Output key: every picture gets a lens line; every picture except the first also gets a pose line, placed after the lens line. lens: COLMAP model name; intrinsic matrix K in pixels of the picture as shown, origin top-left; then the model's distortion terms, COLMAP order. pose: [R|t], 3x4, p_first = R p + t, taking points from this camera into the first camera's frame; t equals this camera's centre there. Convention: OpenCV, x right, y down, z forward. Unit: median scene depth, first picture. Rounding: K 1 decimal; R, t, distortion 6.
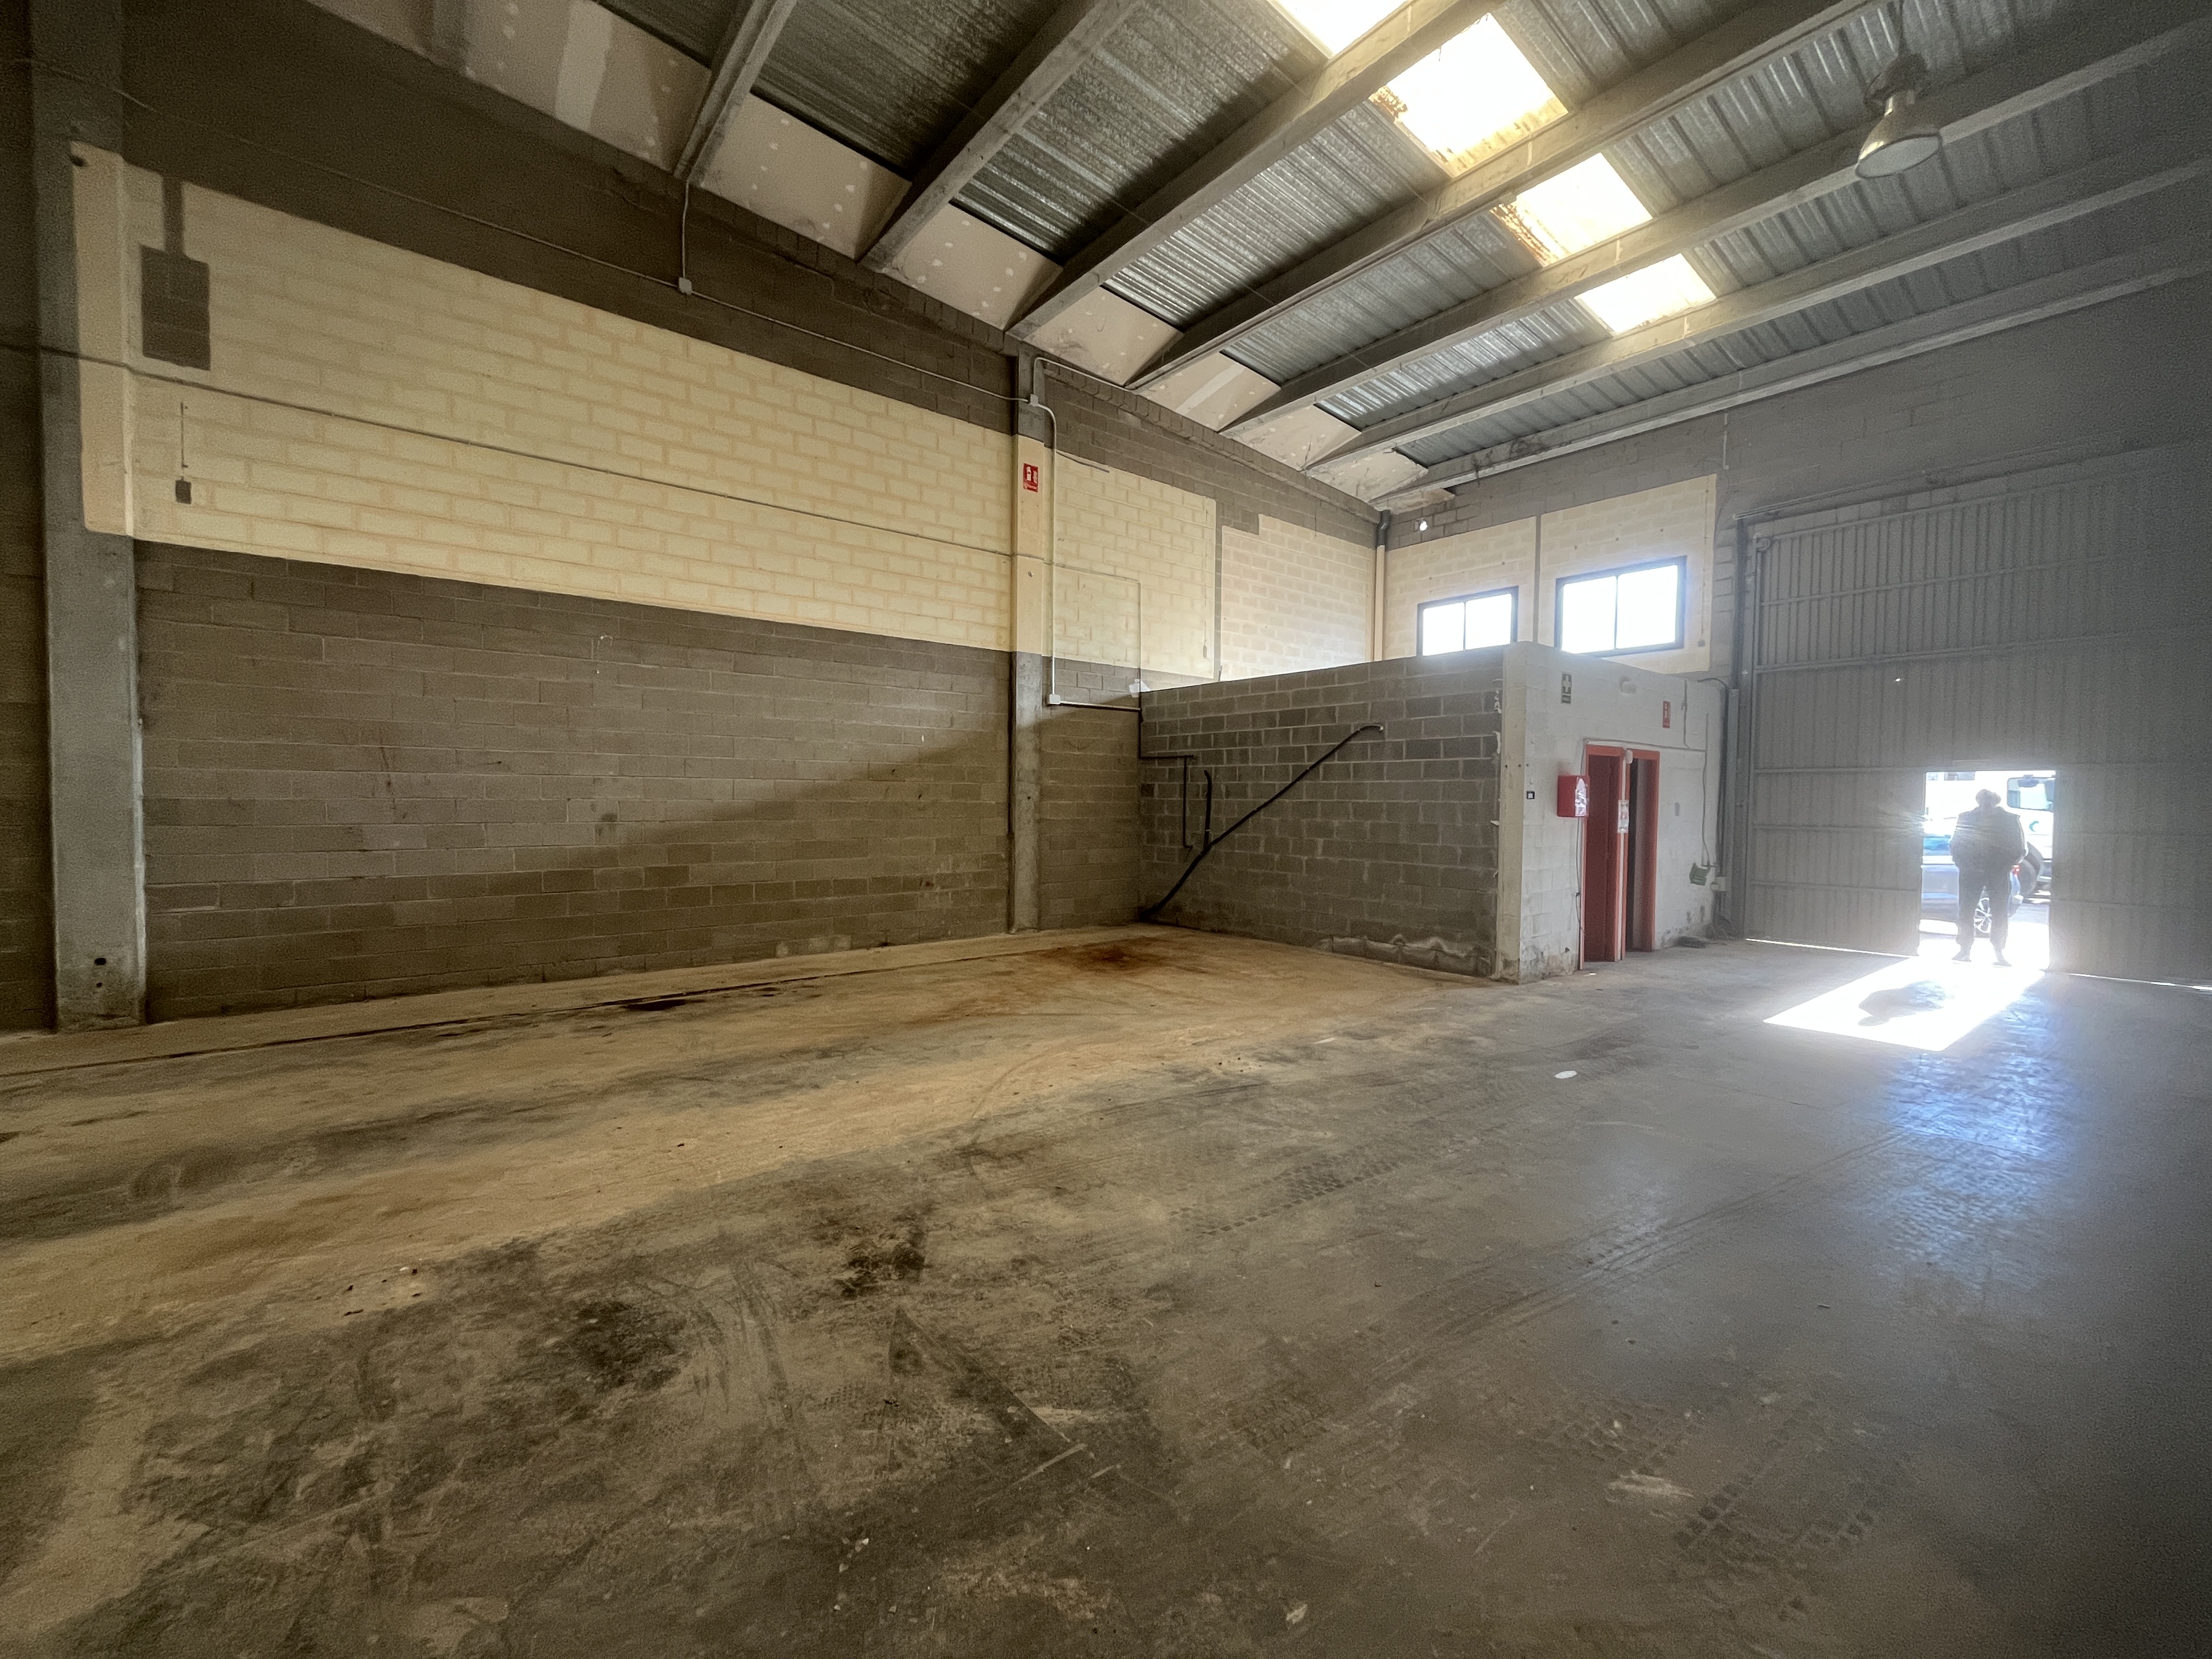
lens RADIAL K [[892.5, 0, 1103.9], [0, 892.5, 826.5], [0, 0, 1]] dist [0.000168, -0.000902]
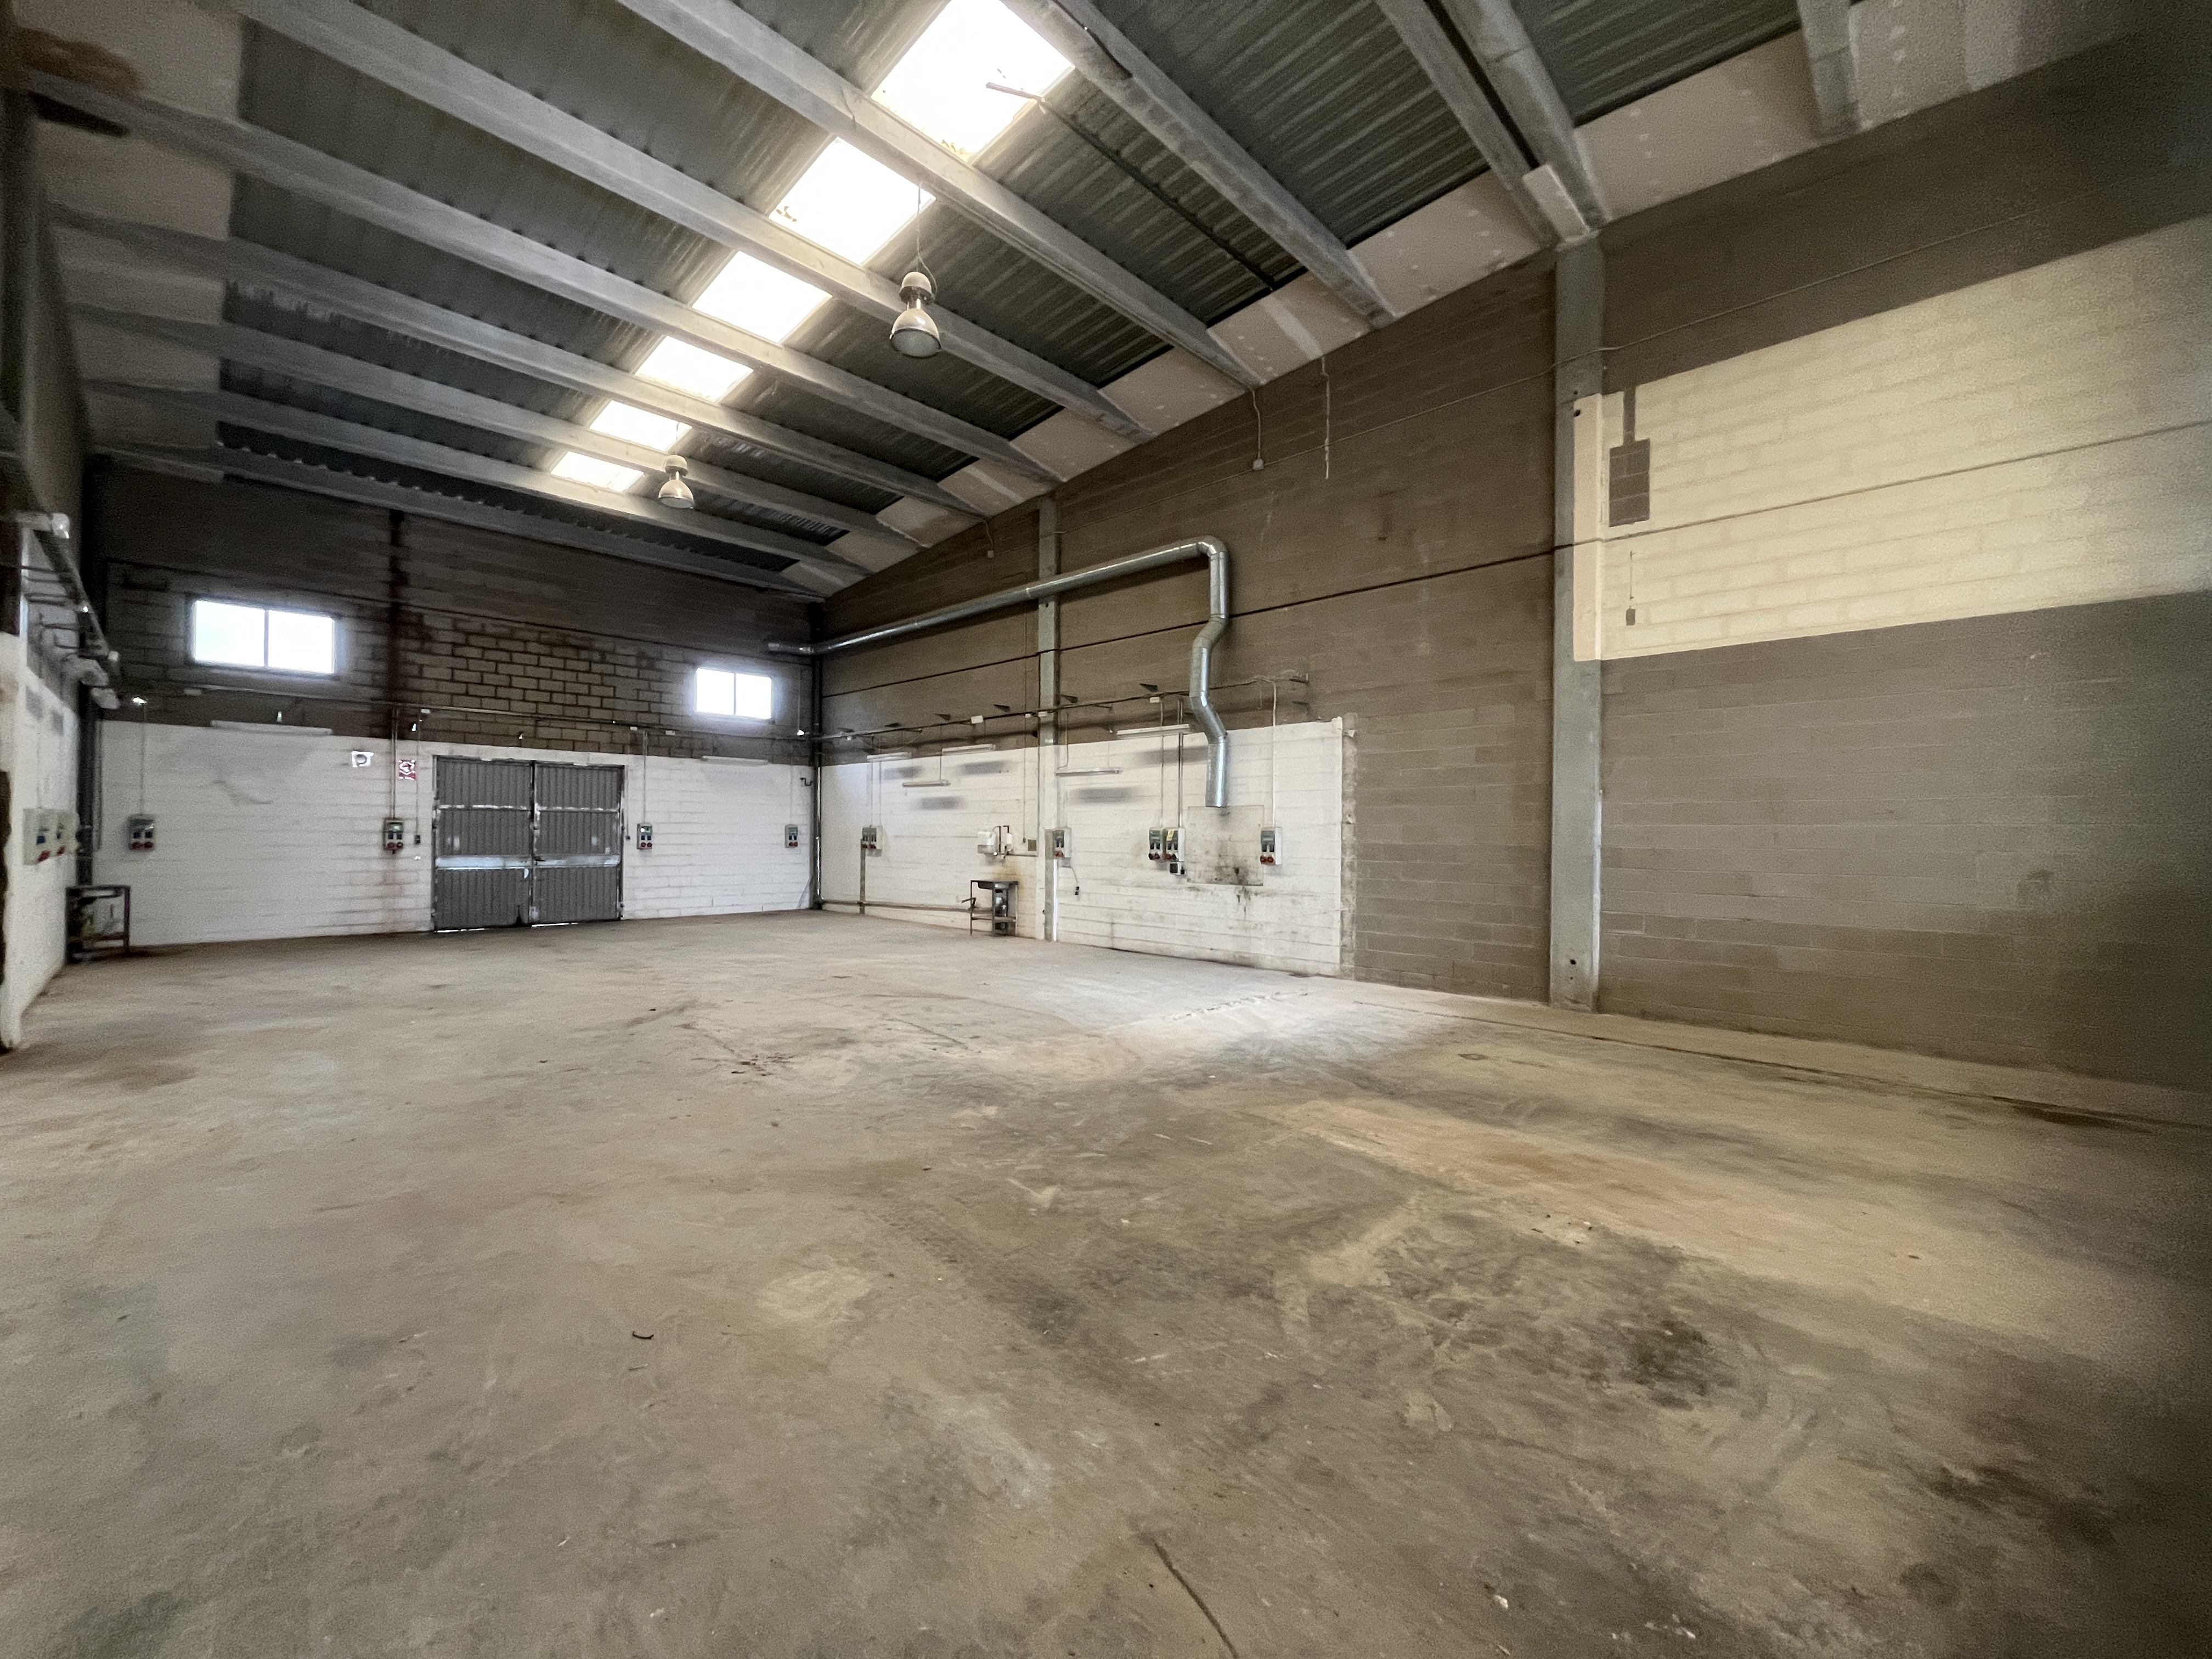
lens RADIAL K [[892.5, 0, 1104.7], [0, 892.5, 832.0], [0, 0, 1]] dist [0.000168, -0.000902]
pose [[0.124618, -0.009235, -0.992162, 0.350406], [-0.038074, 0.999176, -0.014083, -0.012641], [0.991474, 0.039530, 0.124164, 0.128572]]
